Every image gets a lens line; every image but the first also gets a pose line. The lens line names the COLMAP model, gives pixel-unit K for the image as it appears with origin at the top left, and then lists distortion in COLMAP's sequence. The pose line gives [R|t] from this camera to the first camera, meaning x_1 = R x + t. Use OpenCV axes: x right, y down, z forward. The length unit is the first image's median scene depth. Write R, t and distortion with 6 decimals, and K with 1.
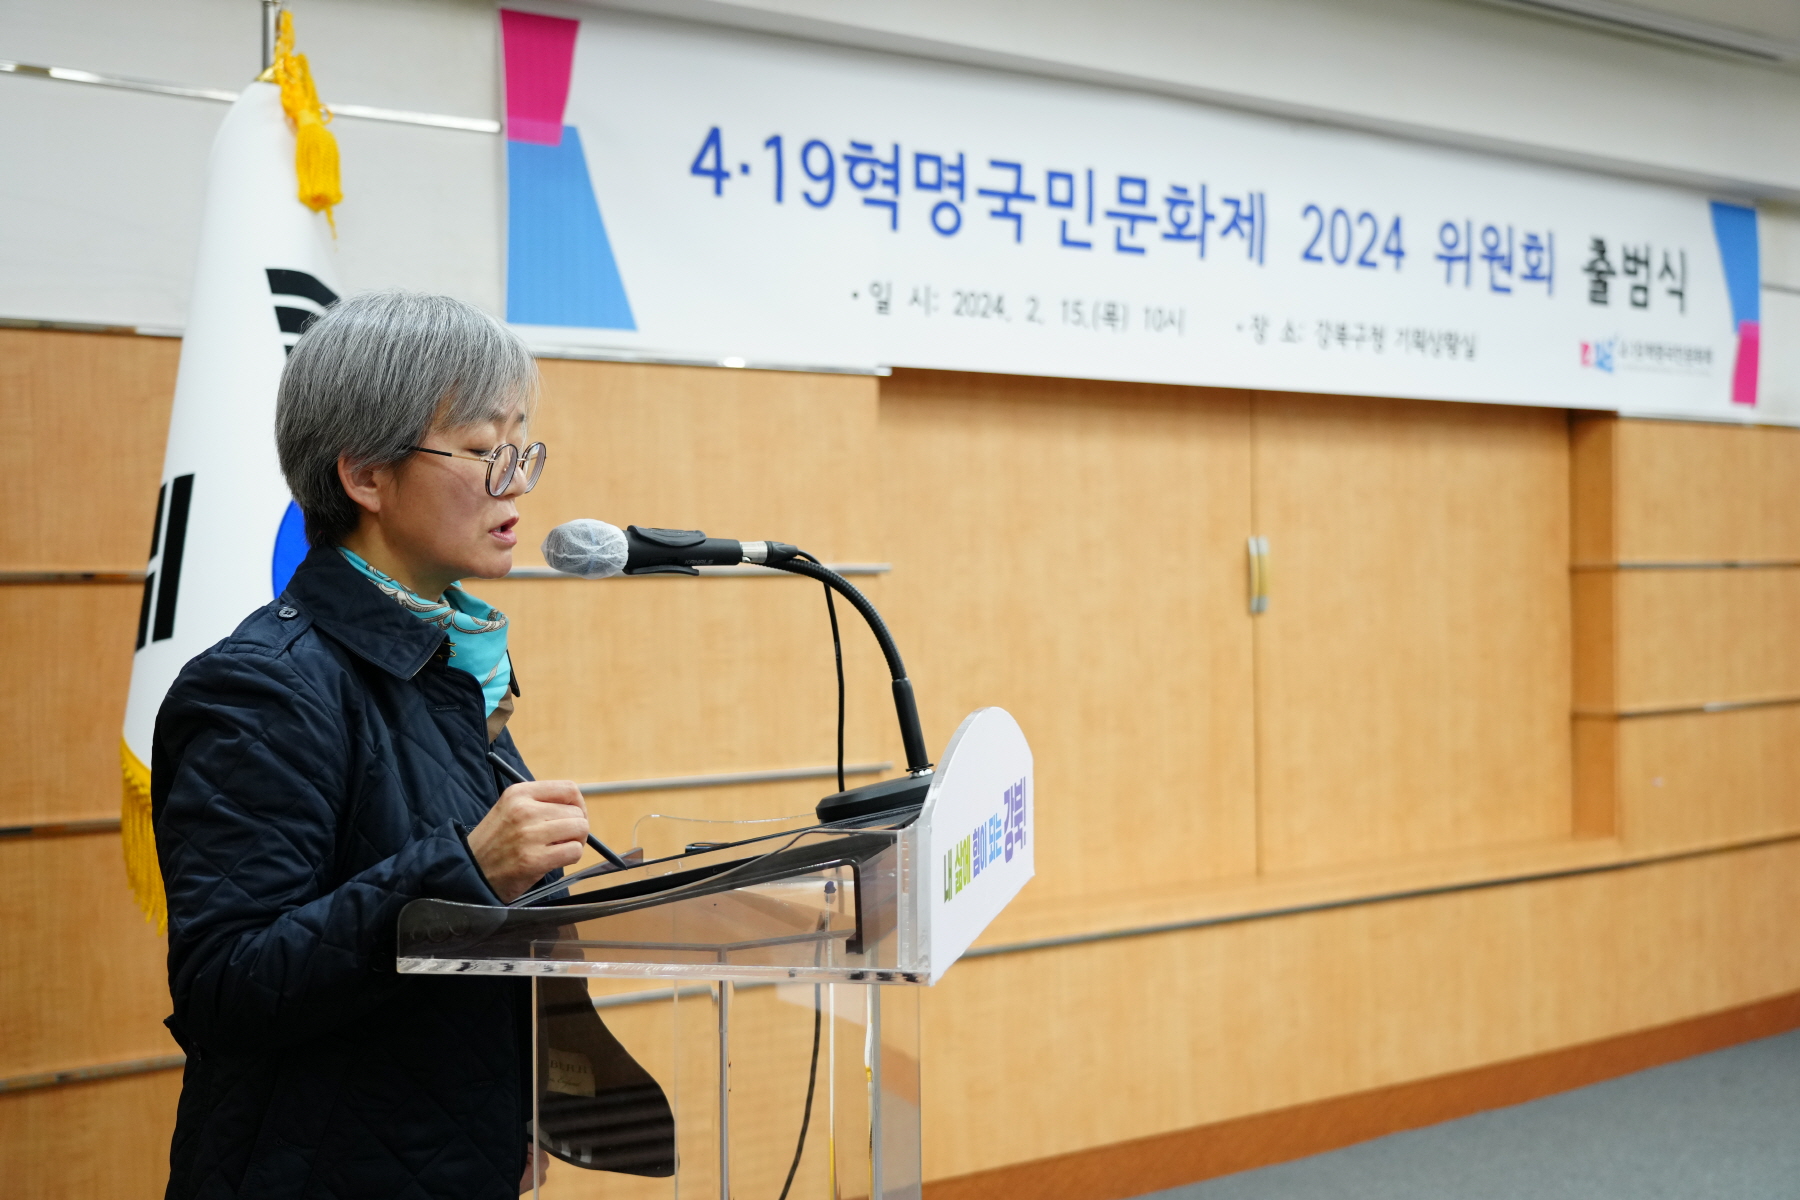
lens RADIAL K [[2230.7, 0, 904.5], [0, 2230.7, 608.8], [0, 0, 1]] dist [0.044441, 0.000000]
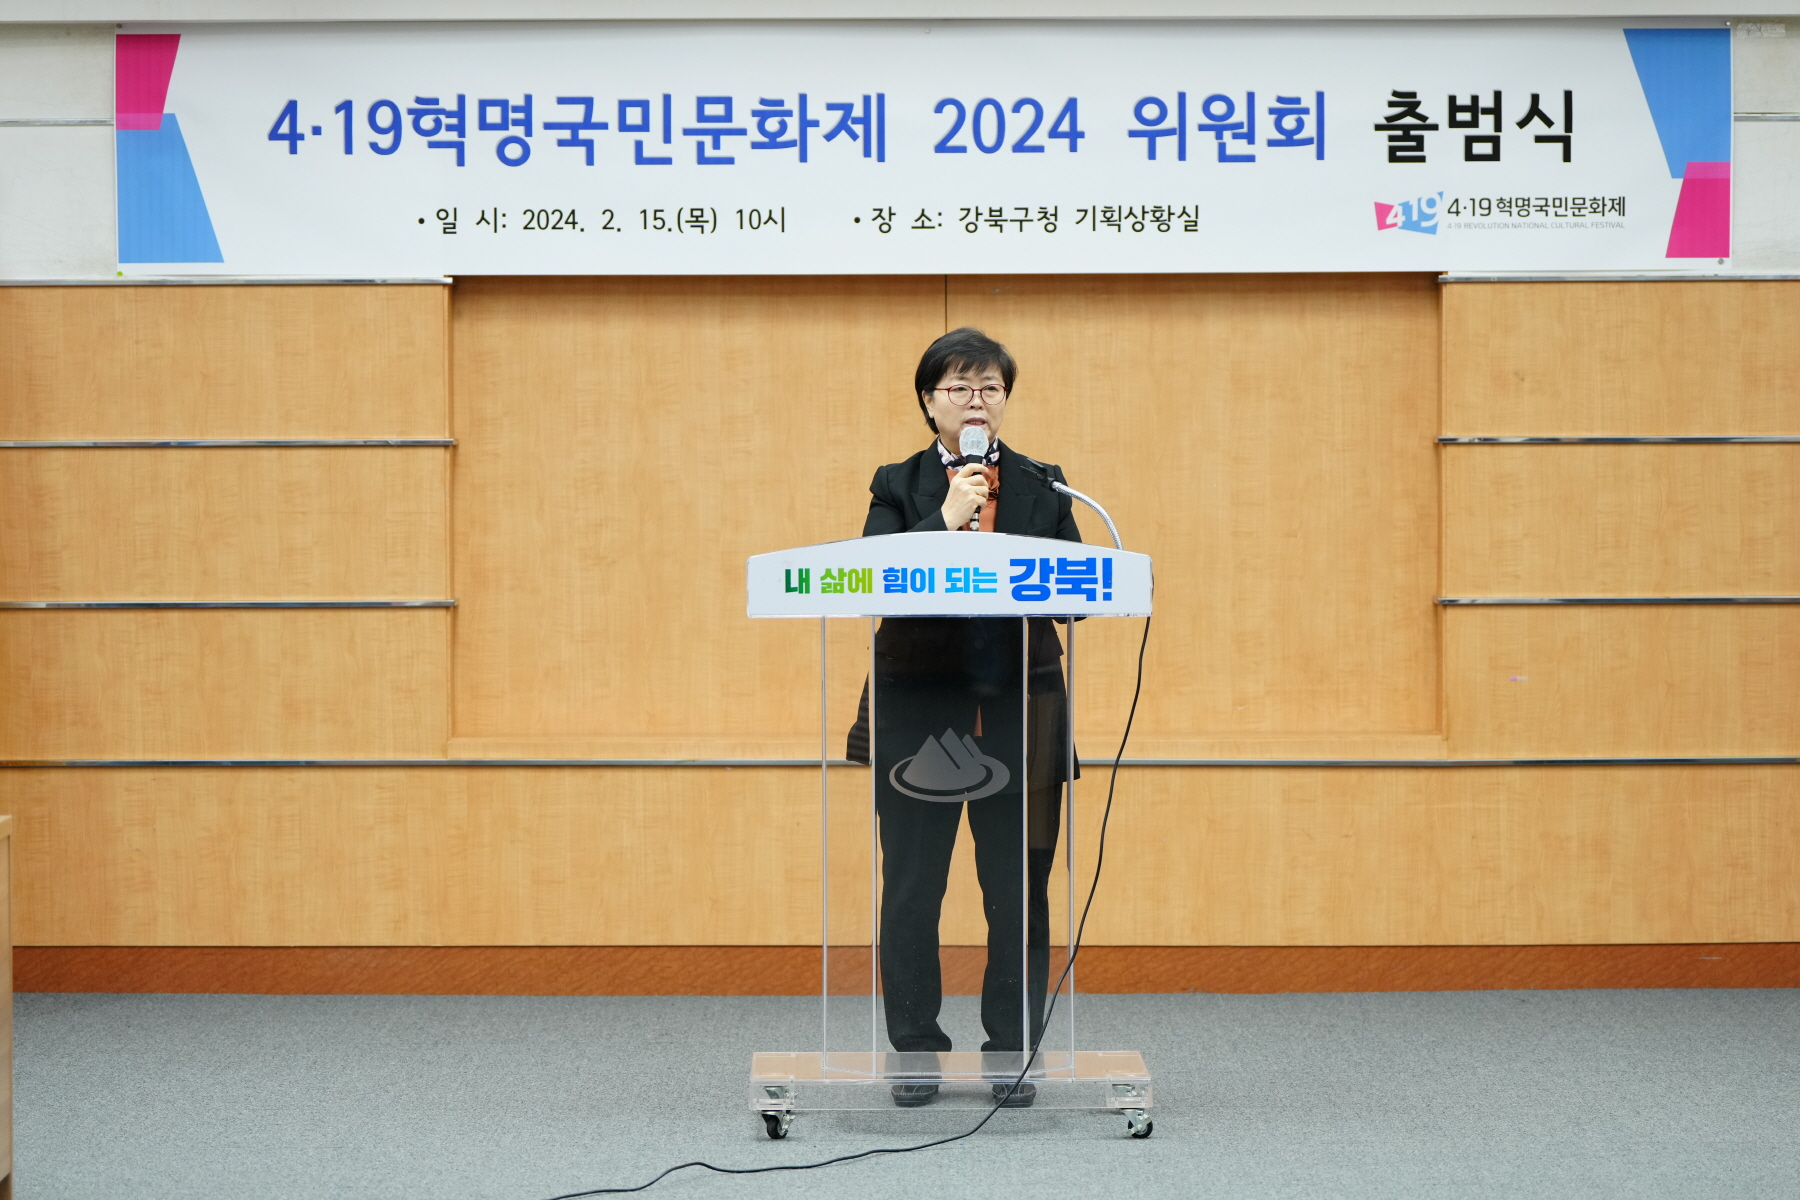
lens RADIAL K [[4877.2, 0, 900.1], [0, 4877.2, 593.2], [0, 0, 1]] dist [-0.012537, 0.000000]
pose [[0.798465, 0.039998, -0.600711, 1.611753], [-0.013713, 0.998740, 0.048274, -0.060482], [0.601885, -0.030307, 0.798008, -0.889804]]
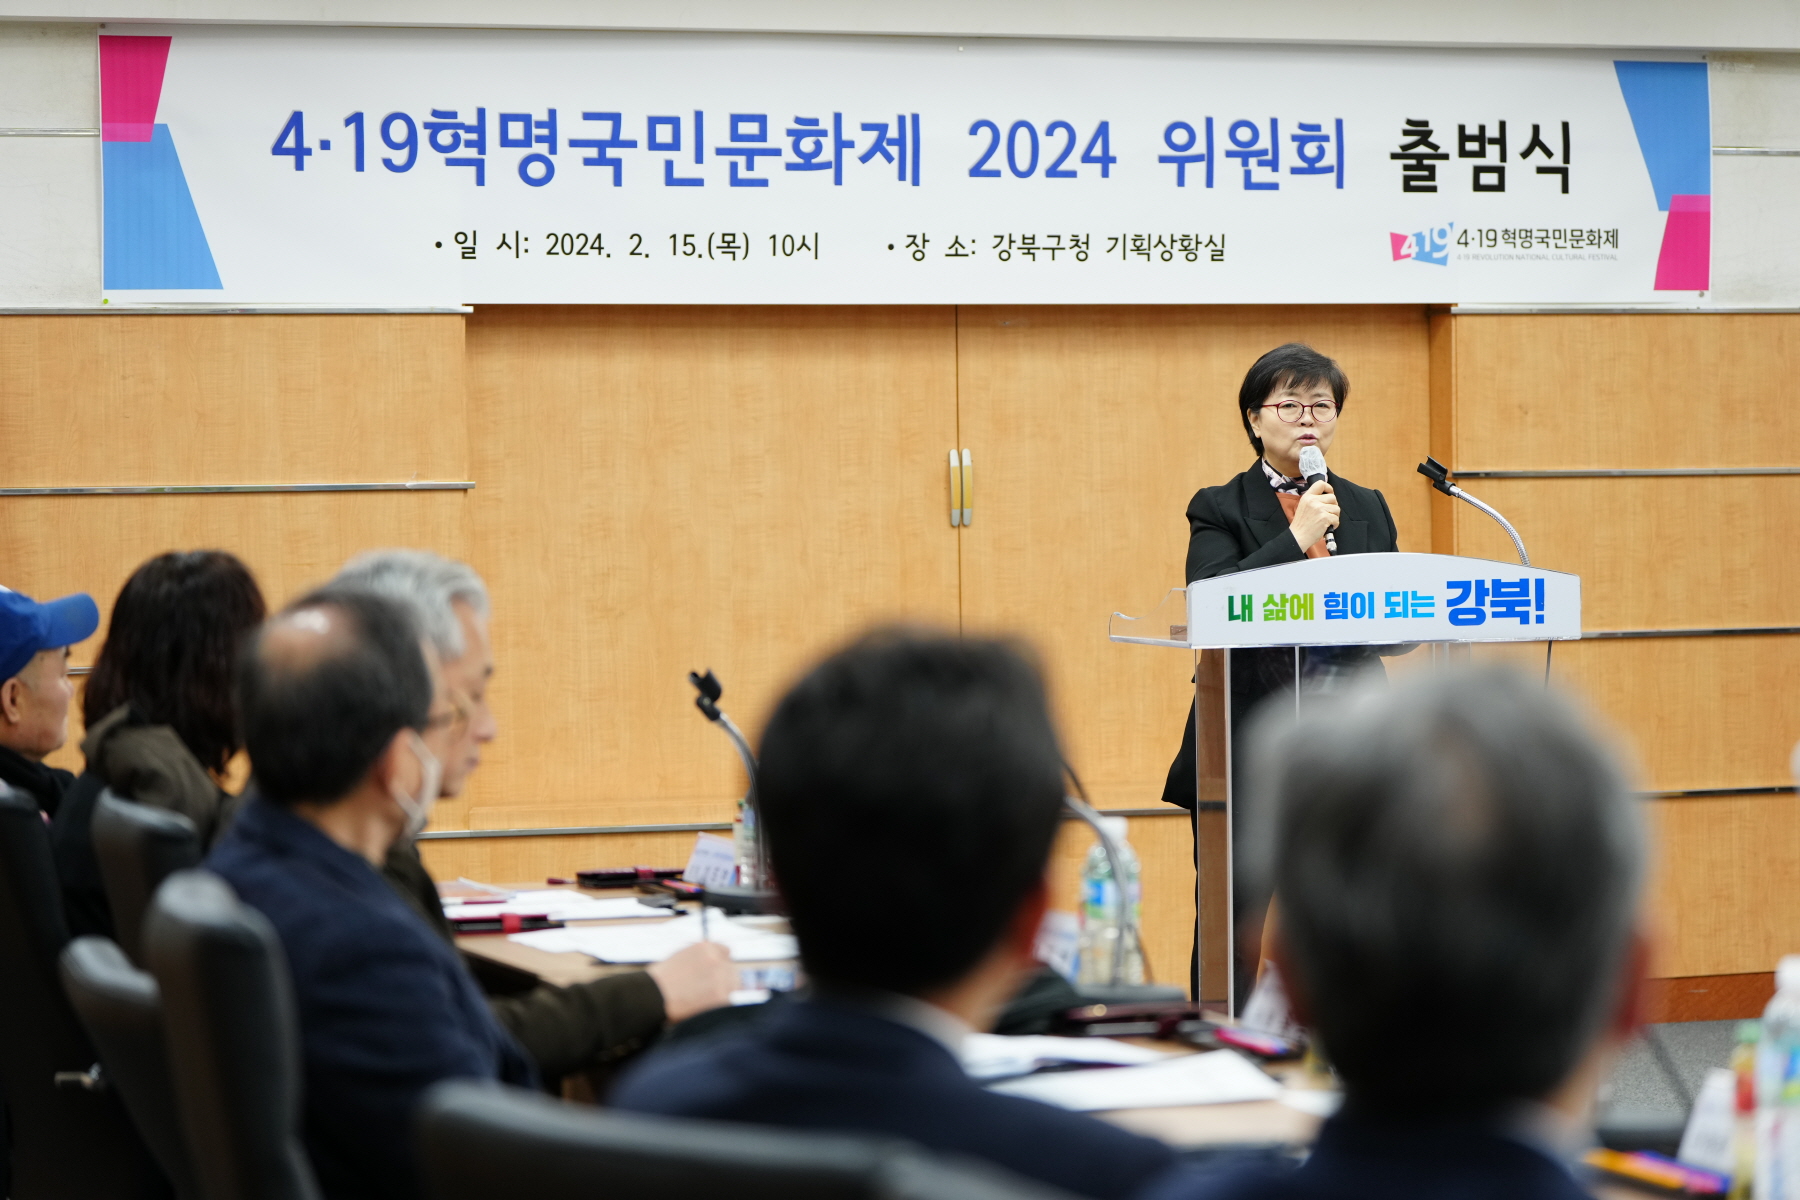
lens RADIAL K [[4684.3, 0, 888.8], [0, 4684.3, 591.3], [0, 0, 1]] dist [0.007419, 0.000000]
pose [[0.944563, 0.011552, -0.328127, 0.866083], [-0.004742, 0.999757, 0.021546, -0.014495], [0.328296, -0.018796, 0.944388, -1.046029]]
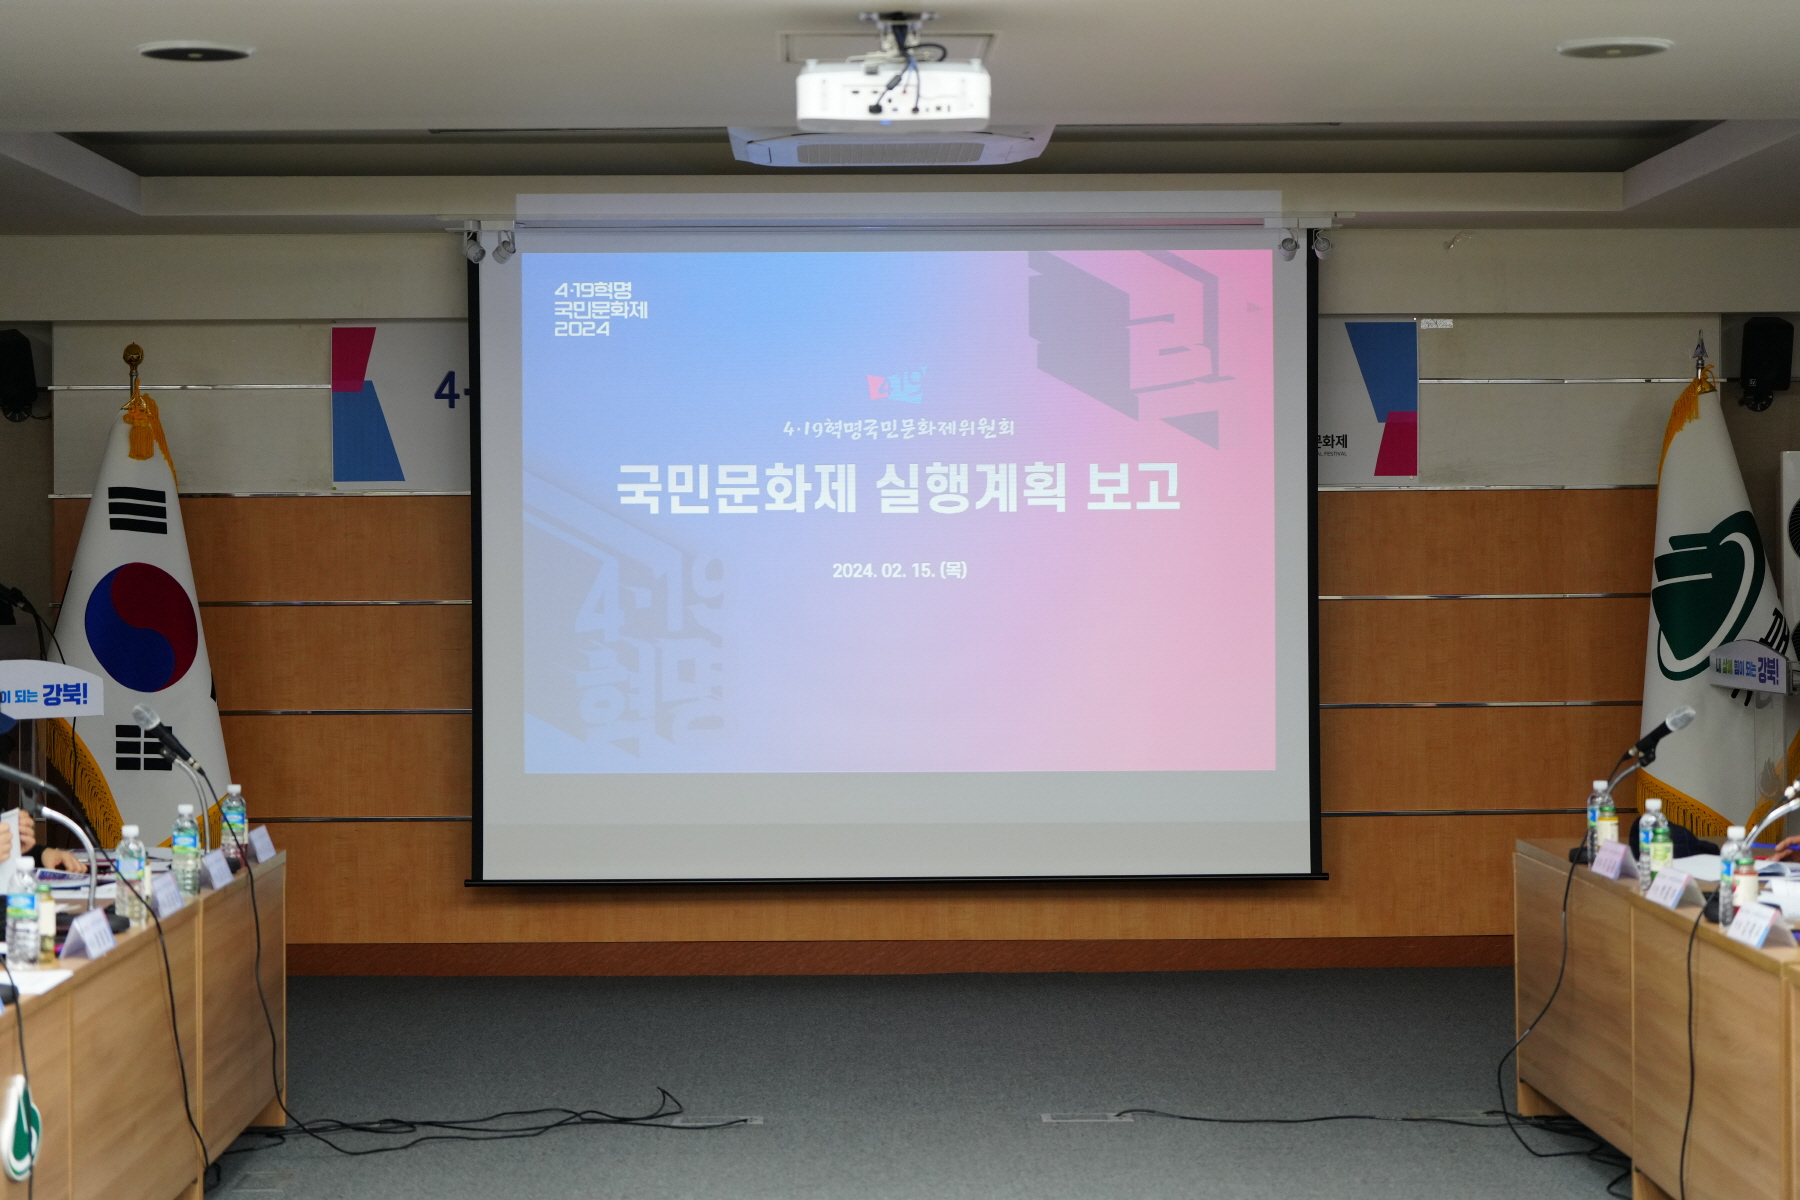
lens RADIAL K [[3505.4, 0, 899.2], [0, 3505.4, 602.2], [0, 0, 1]] dist [0.010415, 0.000000]
pose [[0.811308, 0.017708, -0.584351, 1.686985], [-0.011188, 0.999828, 0.014764, -0.055837], [0.584512, -0.005441, 0.811367, -1.035153]]
